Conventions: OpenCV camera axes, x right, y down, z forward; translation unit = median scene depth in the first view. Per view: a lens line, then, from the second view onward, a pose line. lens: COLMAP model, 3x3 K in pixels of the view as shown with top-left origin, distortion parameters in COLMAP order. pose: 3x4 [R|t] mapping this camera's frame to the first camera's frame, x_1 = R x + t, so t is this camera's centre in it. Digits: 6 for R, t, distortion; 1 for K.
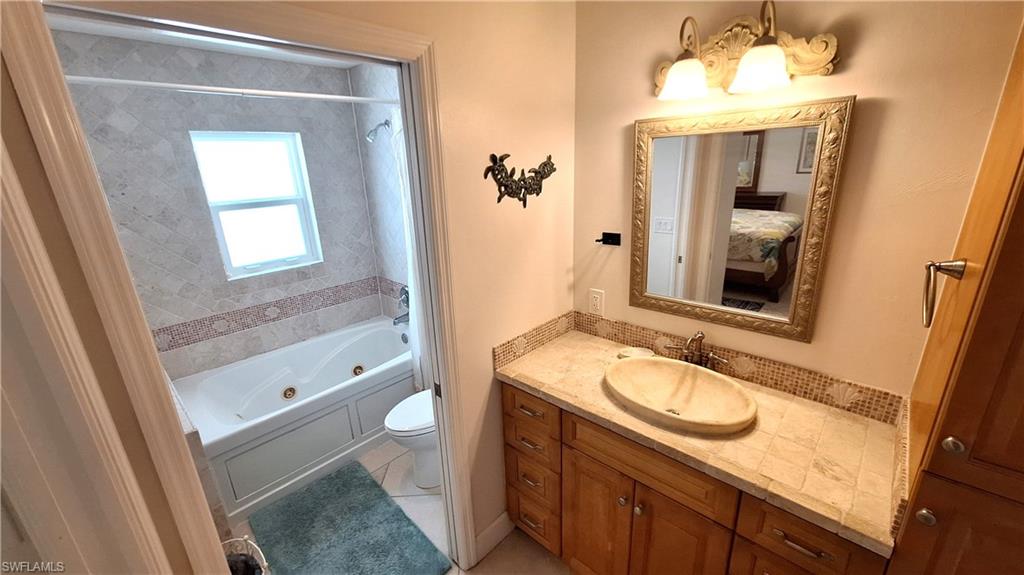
lens RADIAL K [[401.5, 0, 511.0], [0, 401.5, 289.7], [0, 0, 1]] dist [-0.001771, -0.000084]
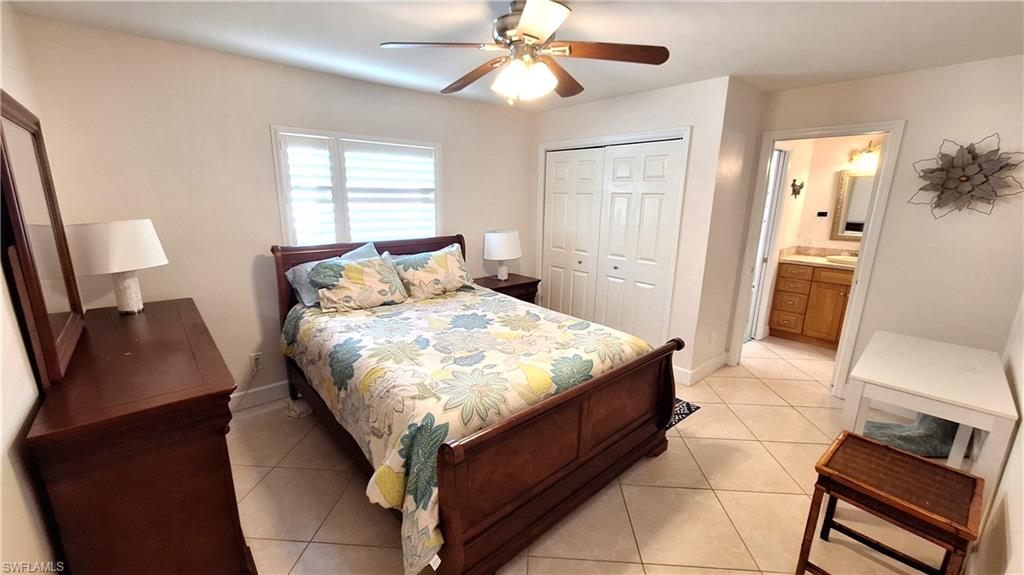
lens RADIAL K [[401.5, 0, 511.4], [0, 401.5, 288.4], [0, 0, 1]] dist [-0.001771, -0.000084]
pose [[0.993435, 0.068842, -0.091361, -1.562929], [-0.075741, 0.994354, -0.074324, 0.736005], [0.085728, 0.080756, 0.993040, -1.795718]]
